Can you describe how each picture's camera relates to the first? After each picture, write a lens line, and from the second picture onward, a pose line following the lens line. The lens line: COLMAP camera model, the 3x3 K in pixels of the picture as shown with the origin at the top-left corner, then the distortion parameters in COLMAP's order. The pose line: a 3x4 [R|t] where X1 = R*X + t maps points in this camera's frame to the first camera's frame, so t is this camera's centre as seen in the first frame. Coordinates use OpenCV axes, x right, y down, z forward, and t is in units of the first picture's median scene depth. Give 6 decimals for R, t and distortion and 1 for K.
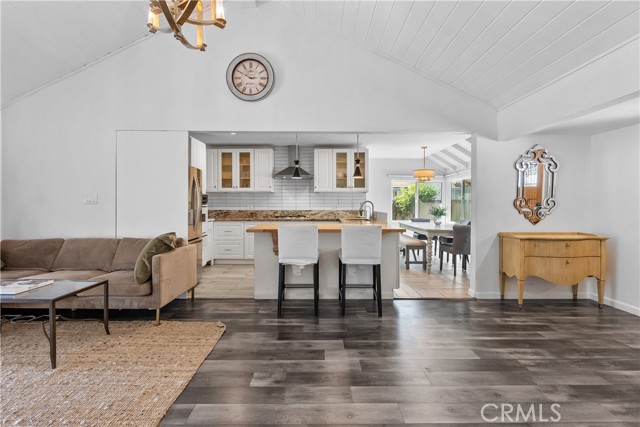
lens RADIAL K [[293.4, 0, 320.0], [0, 293.4, 213.5], [0, 0, 1]] dist [0.002245, 0.000461]
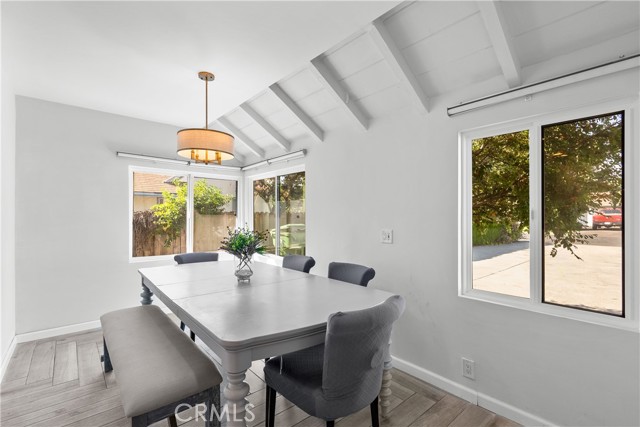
lens RADIAL K [[293.4, 0, 320.0], [0, 293.4, 213.5], [0, 0, 1]] dist [0.002245, 0.000461]
pose [[0.751378, 0.004789, 0.659855, 0.222934], [0.020457, 0.999324, -0.030547, -0.032110], [-0.659555, 0.036451, 0.750772, 0.642489]]
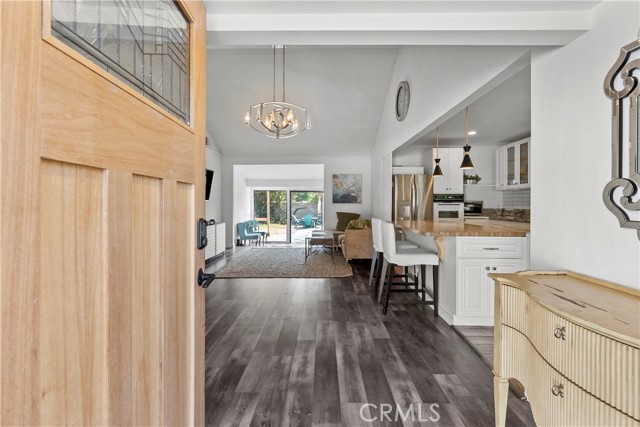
lens RADIAL K [[296.6, 0, 320.9], [0, 296.6, 205.6], [0, 0, 1]] dist [0.000925, 0.000085]
pose [[-0.020215, 0.007225, -0.999770, 0.635576], [-0.034138, 0.999386, 0.007913, -0.008494], [0.999213, 0.034290, -0.019956, 0.419333]]
